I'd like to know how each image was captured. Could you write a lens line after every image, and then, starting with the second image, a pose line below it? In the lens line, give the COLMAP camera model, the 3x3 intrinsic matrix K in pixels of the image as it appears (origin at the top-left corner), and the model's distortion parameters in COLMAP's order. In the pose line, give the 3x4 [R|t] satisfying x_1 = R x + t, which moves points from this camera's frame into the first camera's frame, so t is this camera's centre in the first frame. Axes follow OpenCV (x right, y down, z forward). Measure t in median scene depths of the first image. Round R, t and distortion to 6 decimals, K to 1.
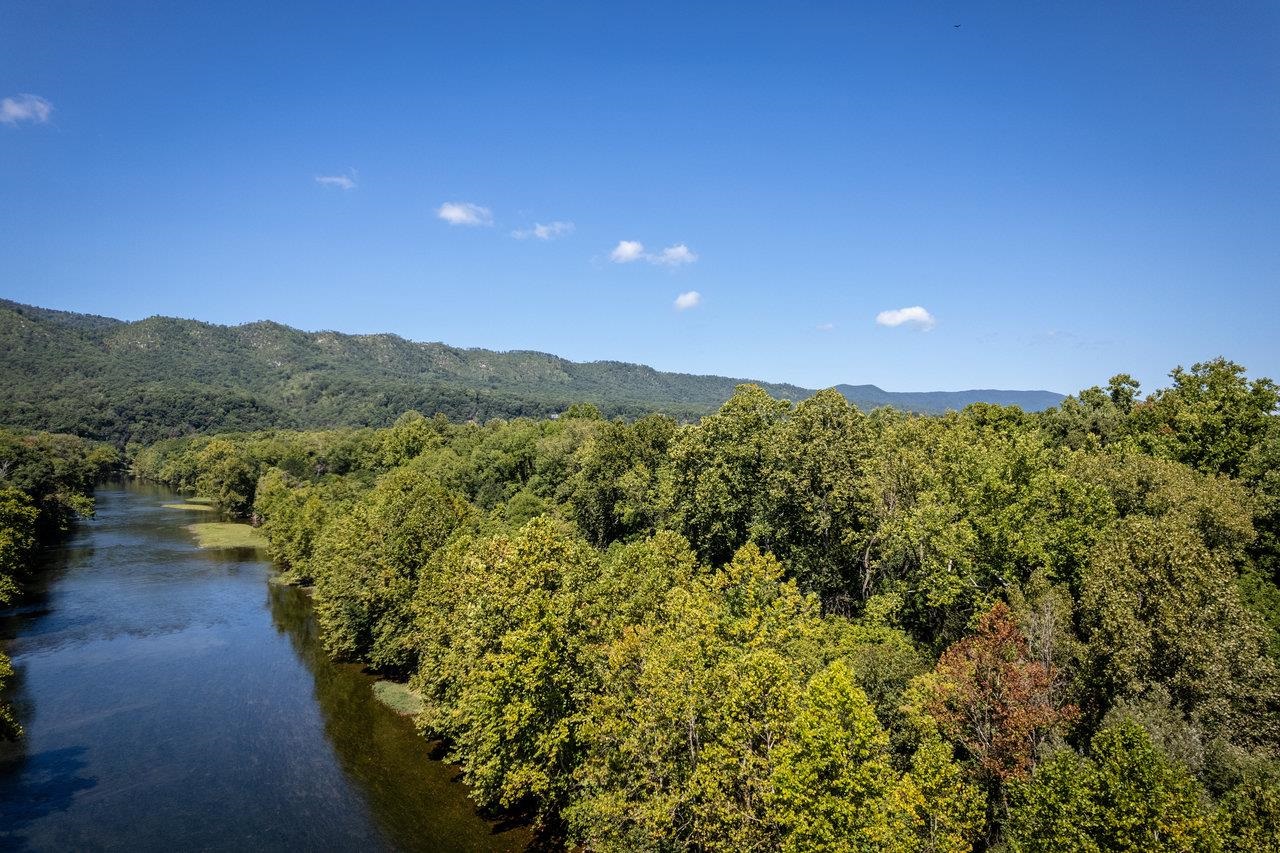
lens RADIAL K [[823.8, 0, 633.6], [0, 823.8, 430.2], [0, 0, 1]] dist [-0.068228, 0.061291]
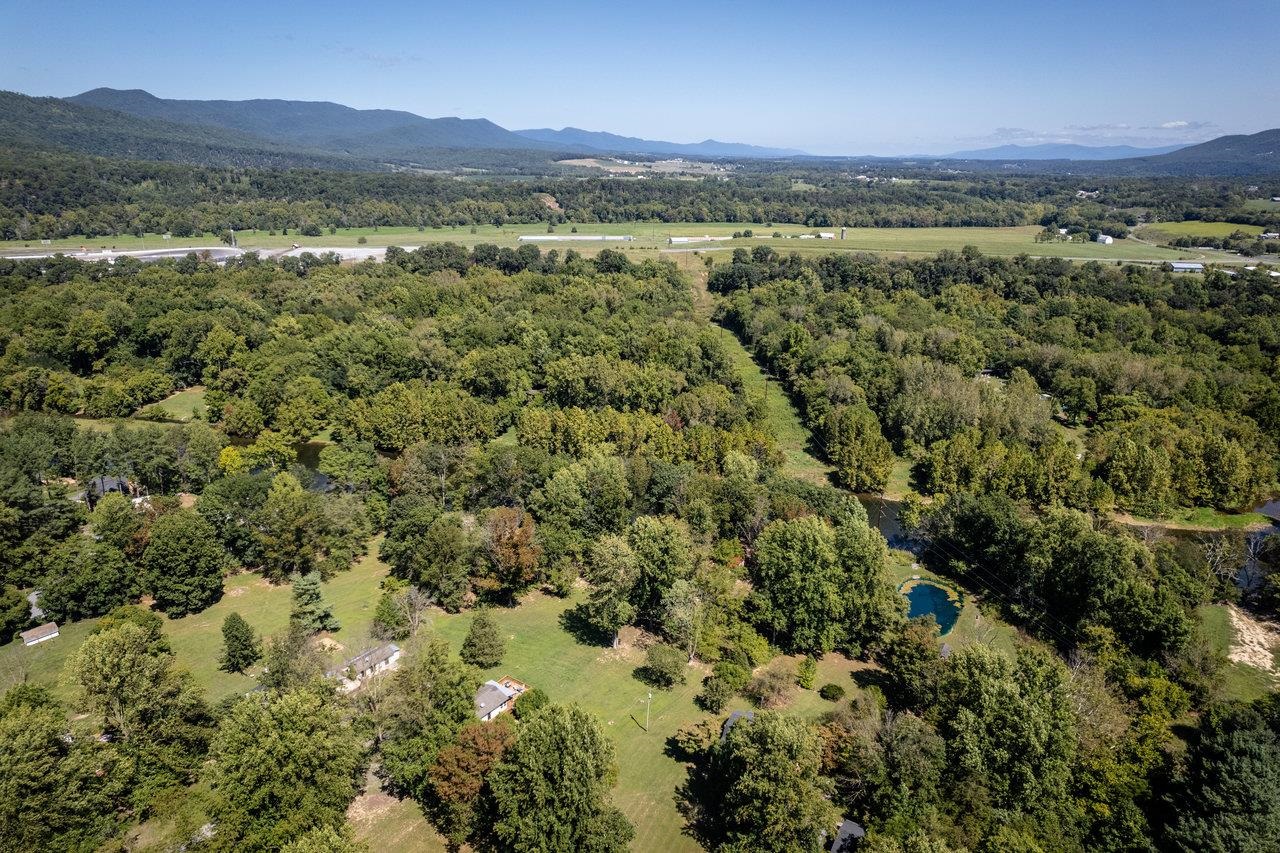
lens RADIAL K [[823.8, 0, 638.9], [0, 823.8, 421.2], [0, 0, 1]] dist [-0.068228, 0.061291]
pose [[0.679737, -0.231789, 0.695867, -0.153504], [-0.015265, 0.944075, 0.329377, -0.066562], [-0.733297, -0.234512, 0.638185, -0.109572]]
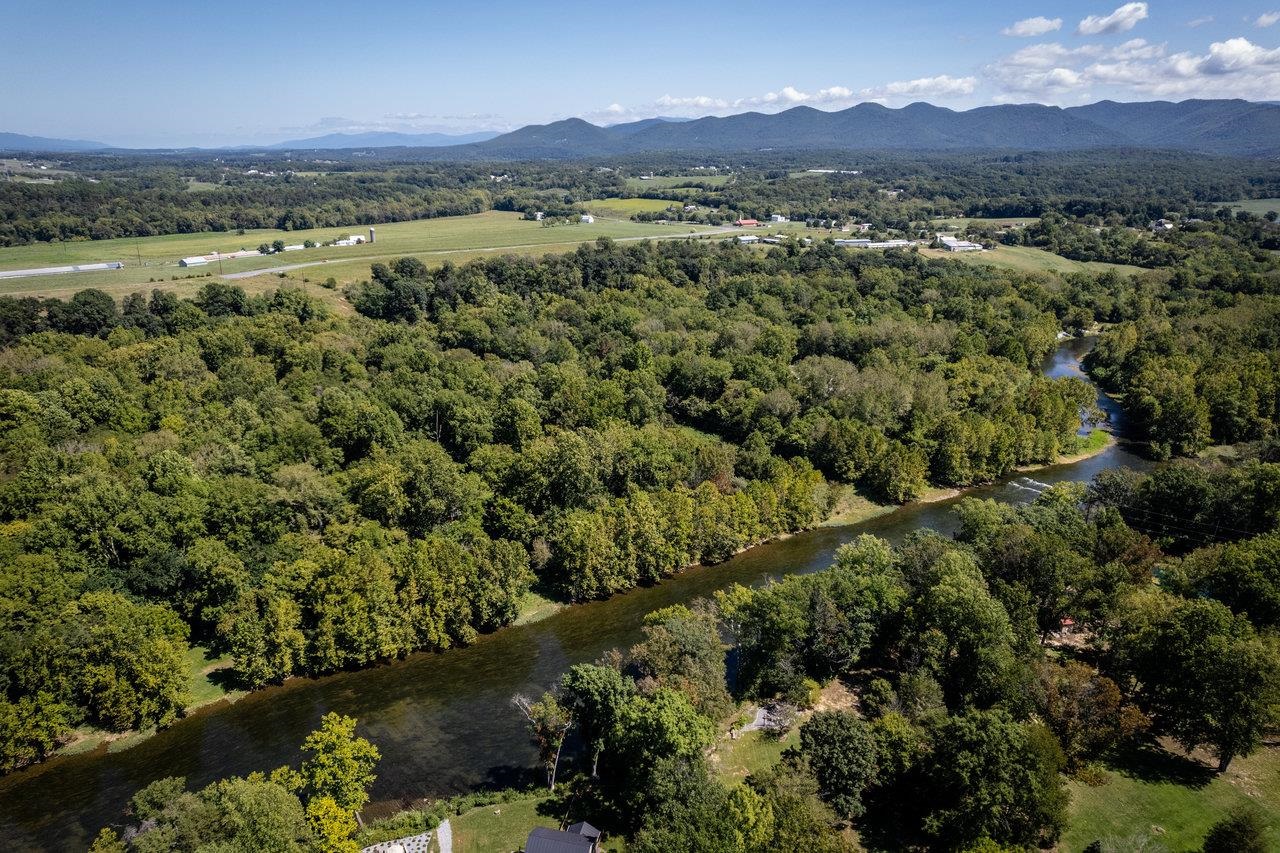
lens RADIAL K [[823.8, 0, 636.9], [0, 823.8, 428.4], [0, 0, 1]] dist [-0.068228, 0.061291]
pose [[-0.004129, -0.333129, 0.942872, -0.149899], [-0.021369, 0.942694, 0.332973, -0.062507], [-0.999763, -0.018774, -0.011011, 0.057030]]
